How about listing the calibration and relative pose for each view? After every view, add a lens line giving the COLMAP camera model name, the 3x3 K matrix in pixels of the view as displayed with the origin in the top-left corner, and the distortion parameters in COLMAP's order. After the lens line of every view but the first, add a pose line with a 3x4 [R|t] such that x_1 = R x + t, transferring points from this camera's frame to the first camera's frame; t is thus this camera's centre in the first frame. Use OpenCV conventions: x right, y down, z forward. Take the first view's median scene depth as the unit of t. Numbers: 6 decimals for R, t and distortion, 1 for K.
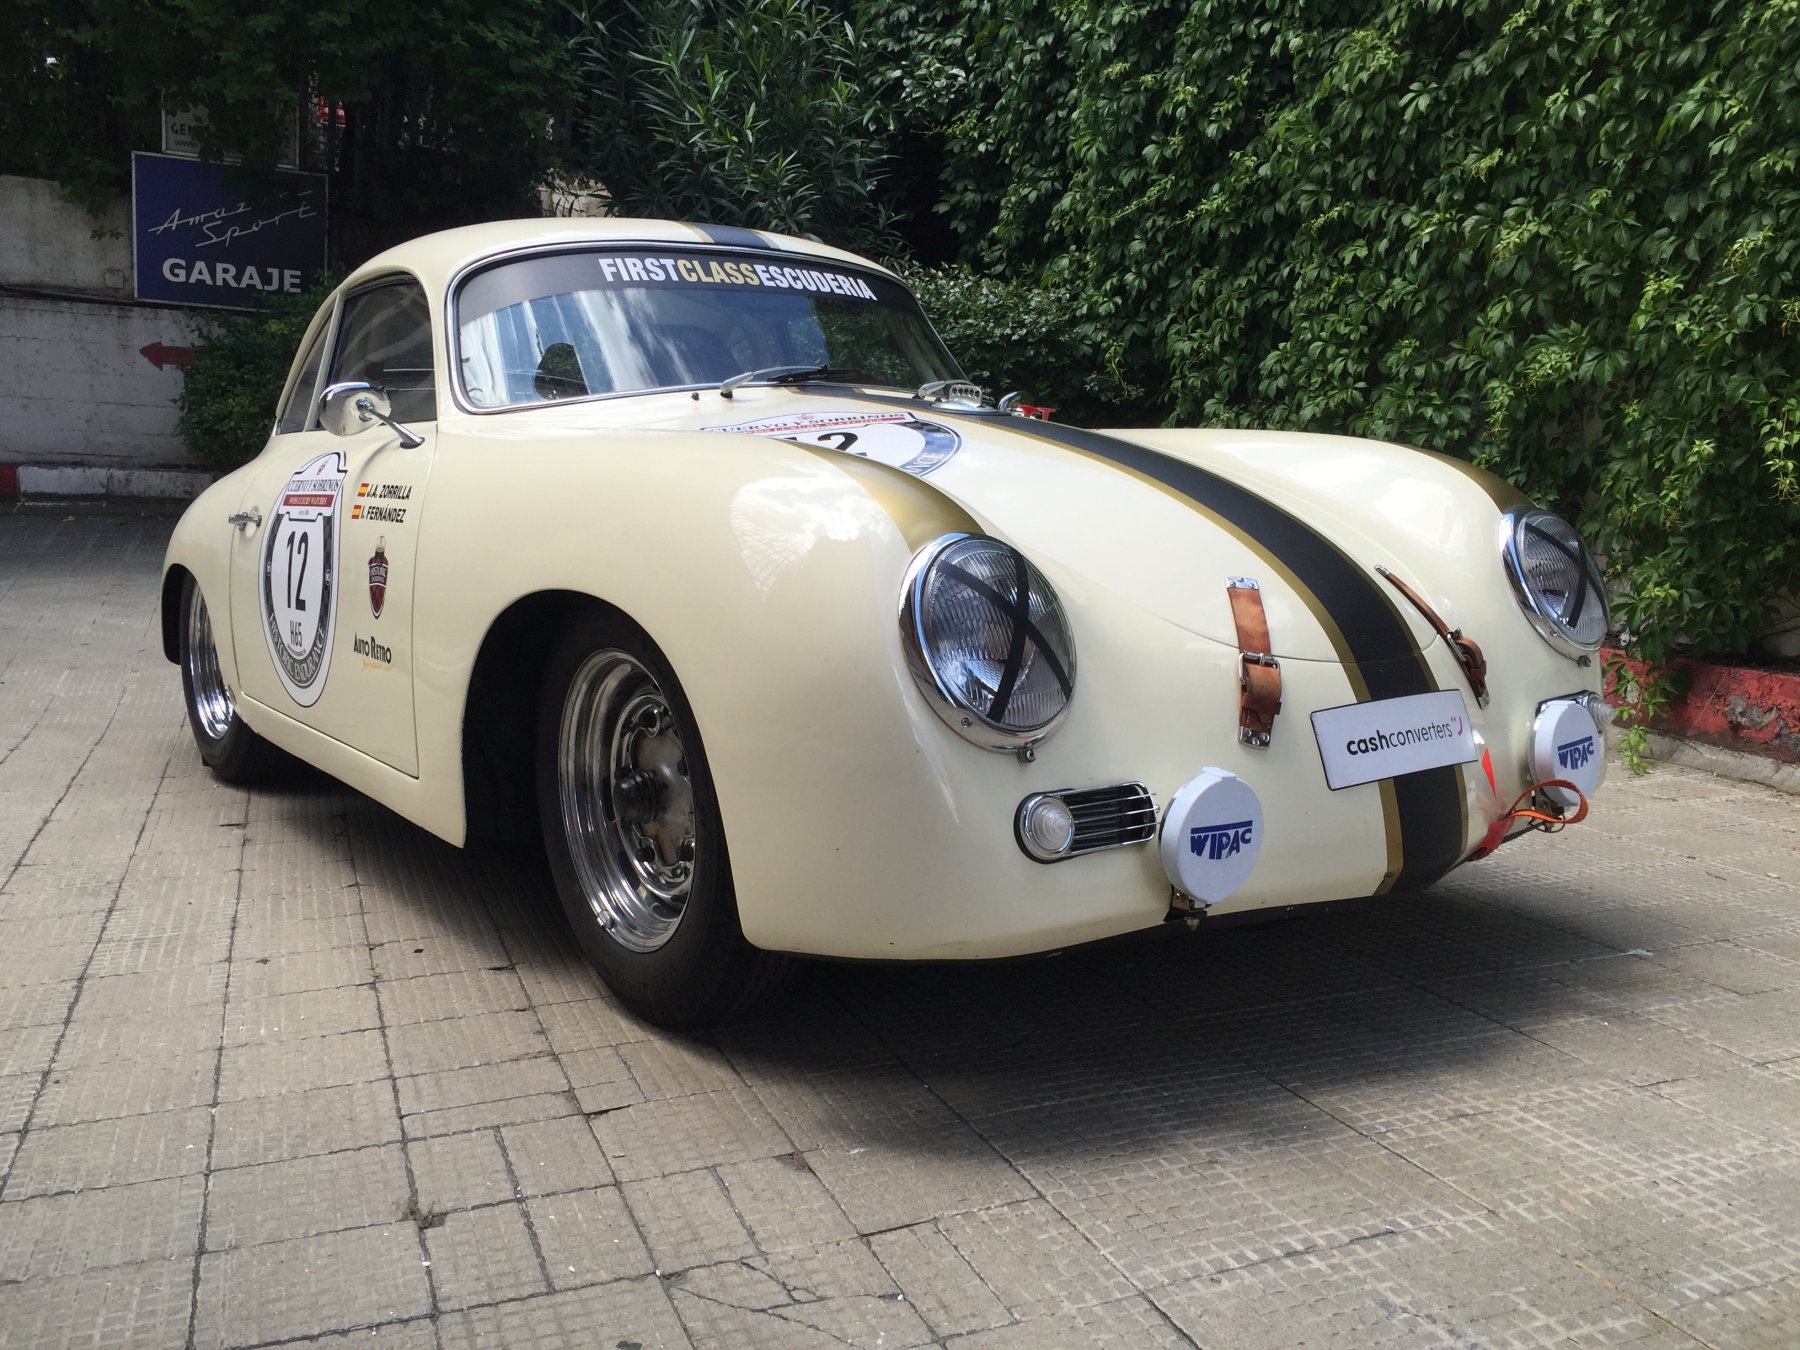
lens RADIAL K [[1509.5, 0, 895.7], [0, 1509.5, 641.9], [0, 0, 1]] dist [0.094388, -0.105515]
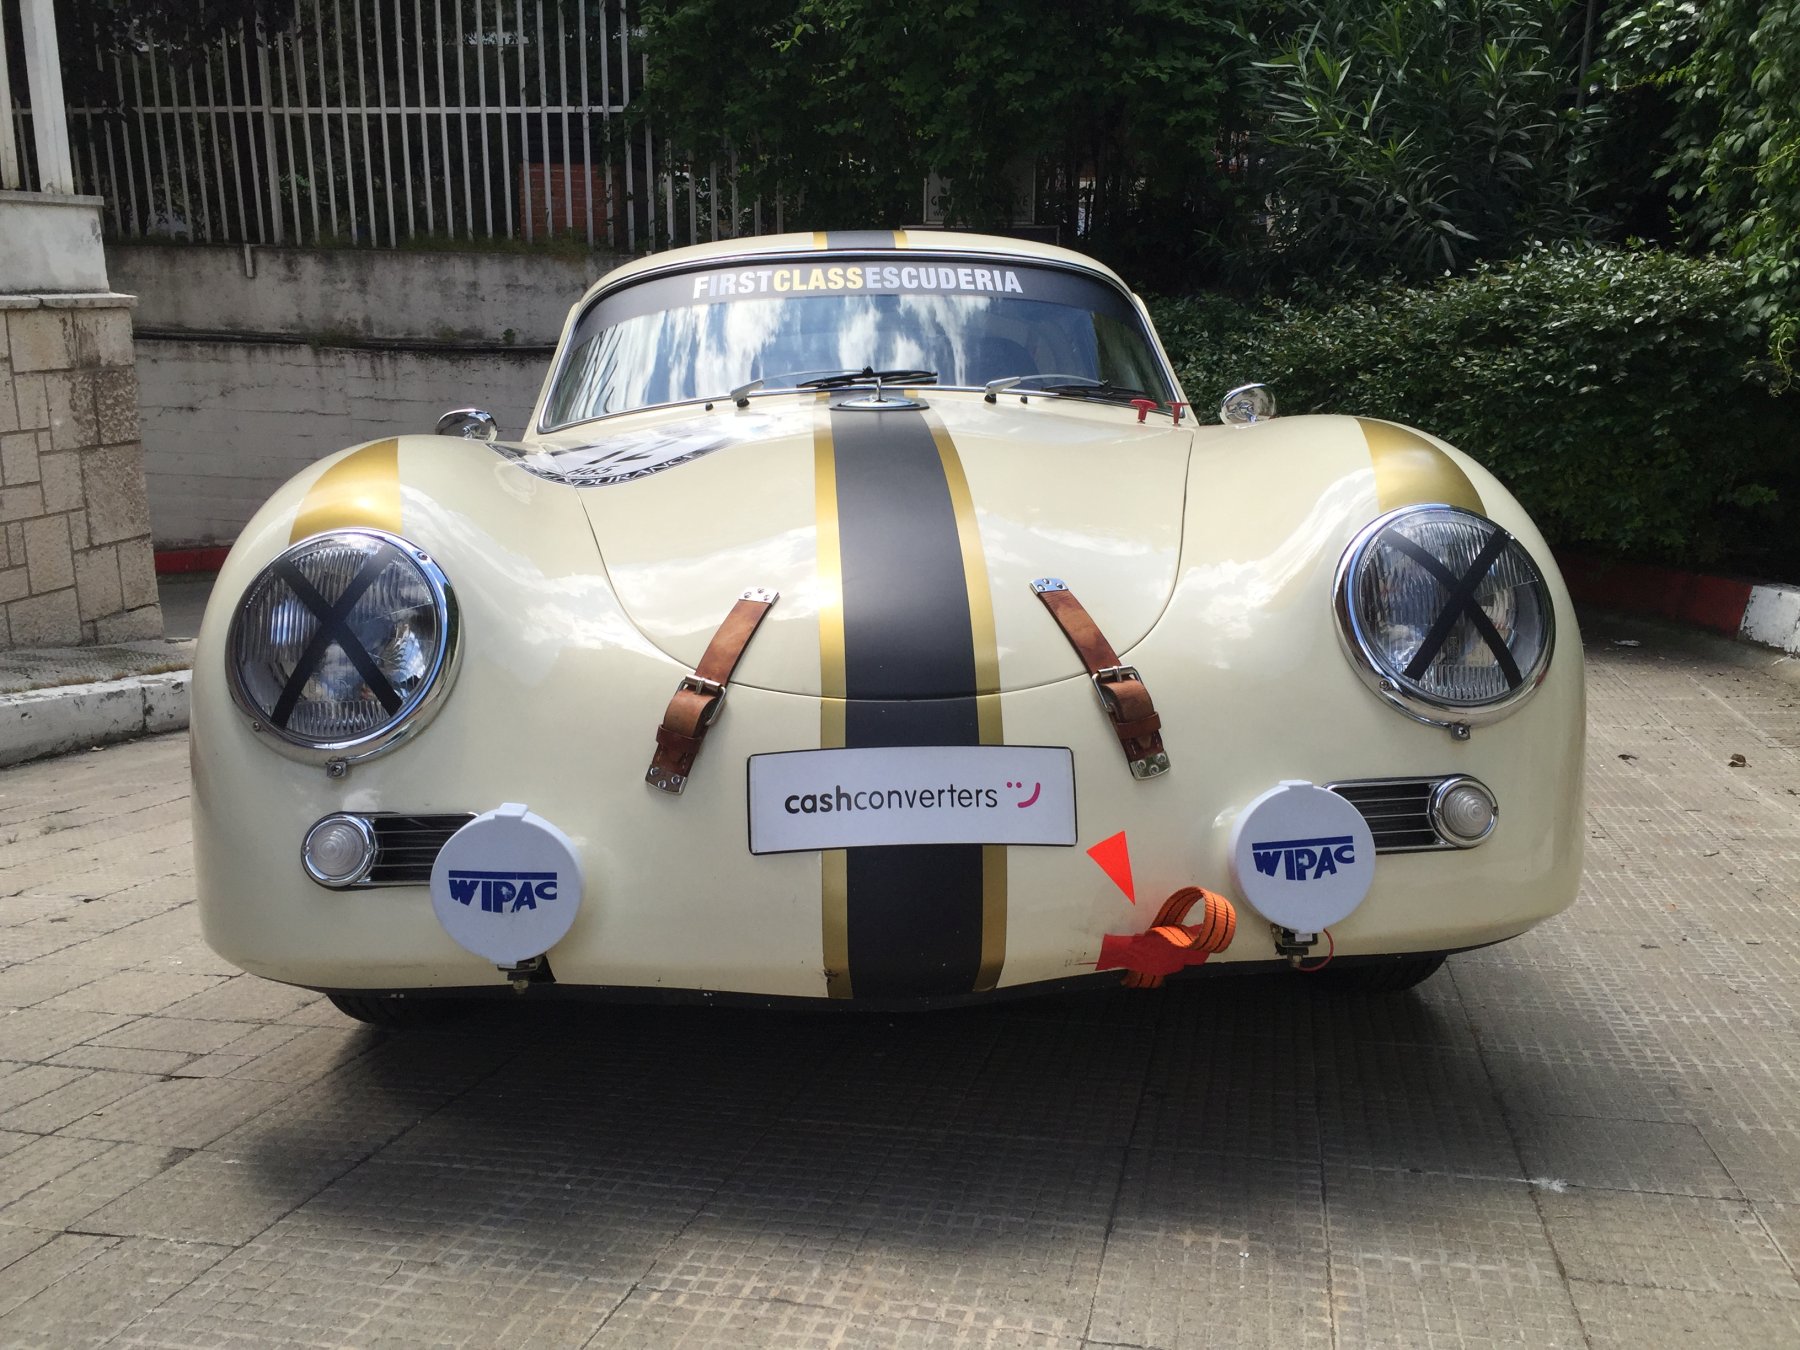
lens RADIAL K [[1519.8, 0, 904.3], [0, 1519.8, 672.6], [0, 0, 1]] dist [0.067765, -0.110792]
pose [[0.822349, 0.048889, -0.566880, 0.255151], [-0.051915, 0.998593, 0.010811, -0.003137], [0.566611, 0.020540, 0.823730, 0.124406]]
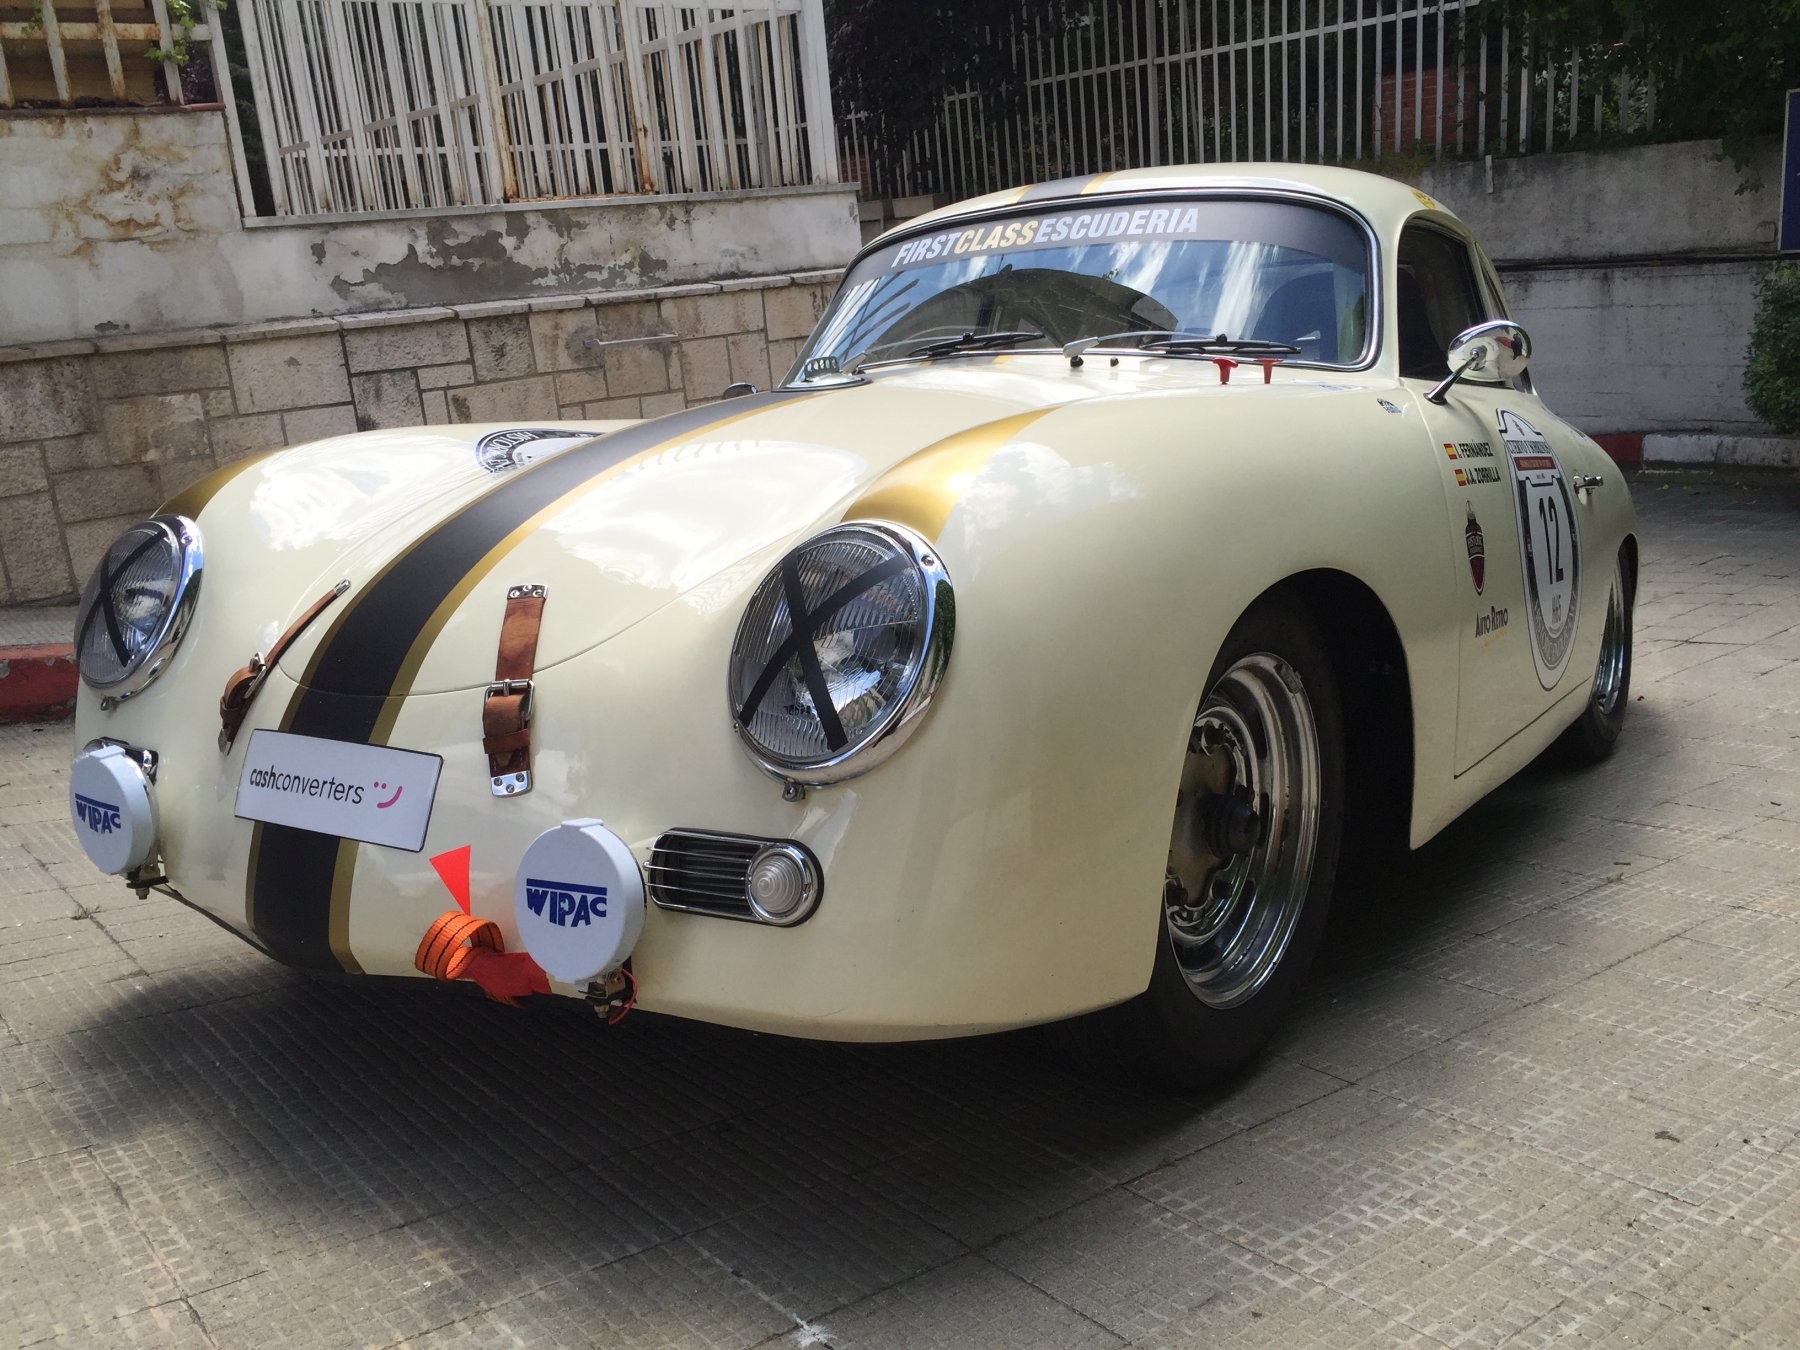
lens RADIAL K [[1503.6, 0, 896.0], [0, 1503.6, 670.2], [0, 0, 1]] dist [0.091629, -0.109750]
pose [[0.309742, 0.133286, -0.941432, 0.402036], [-0.092230, 0.989669, 0.109770, -0.039949], [0.946337, 0.052828, 0.318835, 0.345400]]
